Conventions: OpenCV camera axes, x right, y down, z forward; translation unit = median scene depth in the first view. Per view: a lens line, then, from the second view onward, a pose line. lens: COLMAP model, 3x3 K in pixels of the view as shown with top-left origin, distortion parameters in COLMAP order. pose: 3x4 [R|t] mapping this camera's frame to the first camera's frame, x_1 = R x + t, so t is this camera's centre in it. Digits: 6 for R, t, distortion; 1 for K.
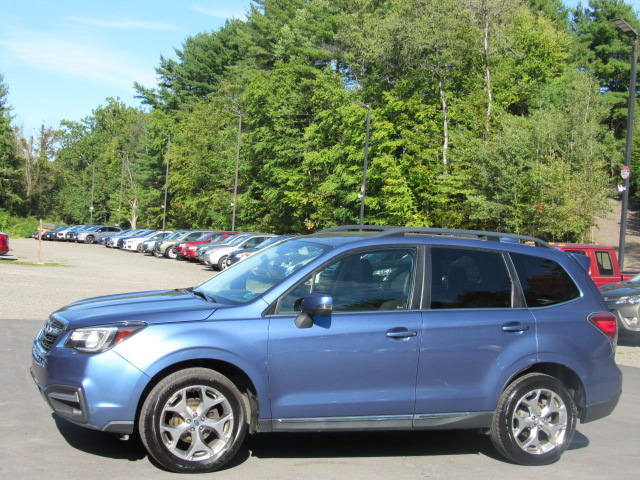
lens RADIAL K [[1010.7, 0, 320.0], [0, 1010.7, 240.0], [0, 0, 1]] dist [-0.096544, 0.161084]
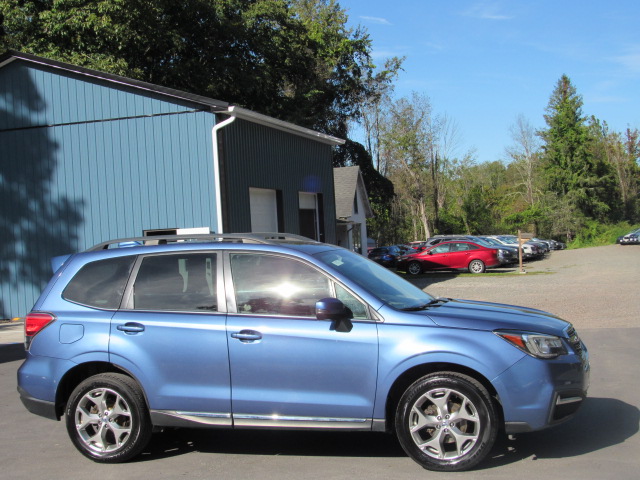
lens RADIAL K [[1013.4, 0, 320.7], [0, 1013.4, 262.0], [0, 0, 1]] dist [-0.117723, 0.039984]
pose [[0.807267, -0.094705, -0.582538, 0.087479], [0.103873, 0.994433, -0.017723, 0.005024], [0.580973, -0.046202, 0.812610, 0.024223]]
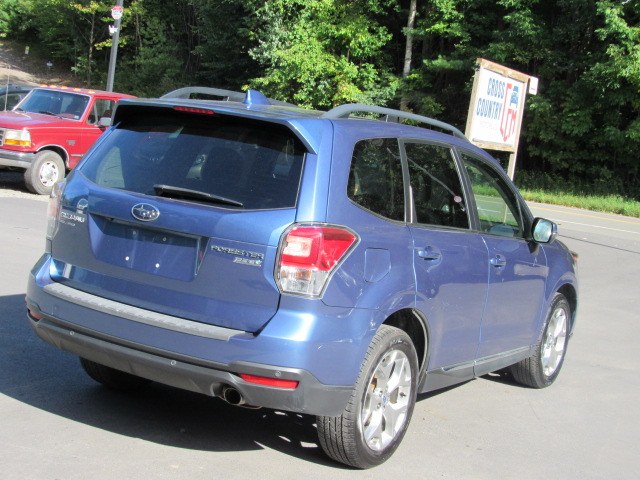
lens RADIAL K [[1008.1, 0, 317.8], [0, 1008.1, 248.1], [0, 0, 1]] dist [-0.118328, 0.163985]
pose [[0.778678, -0.040598, 0.626109, -0.048824], [-0.072622, 0.985365, 0.154212, -0.003033], [-0.623206, -0.165551, 0.764334, 0.052085]]
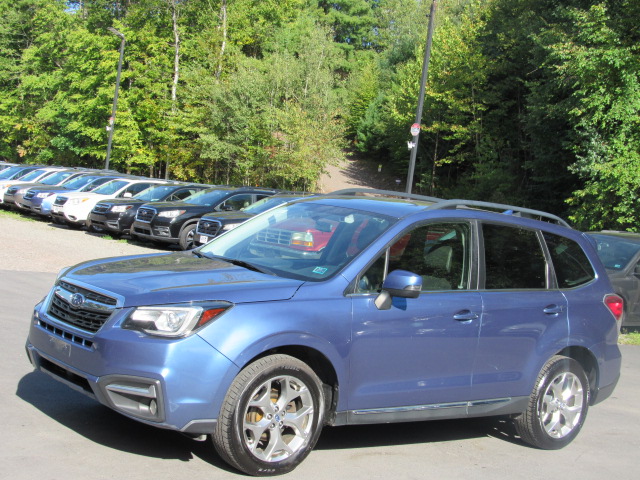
lens RADIAL K [[1008.1, 0, 317.8], [0, 1008.1, 248.1], [0, 0, 1]] dist [-0.118328, 0.163985]
pose [[0.951277, 0.040684, 0.305643, -0.034724], [-0.062900, 0.996018, 0.063188, -0.001990], [-0.301855, -0.079334, 0.950047, 0.017539]]
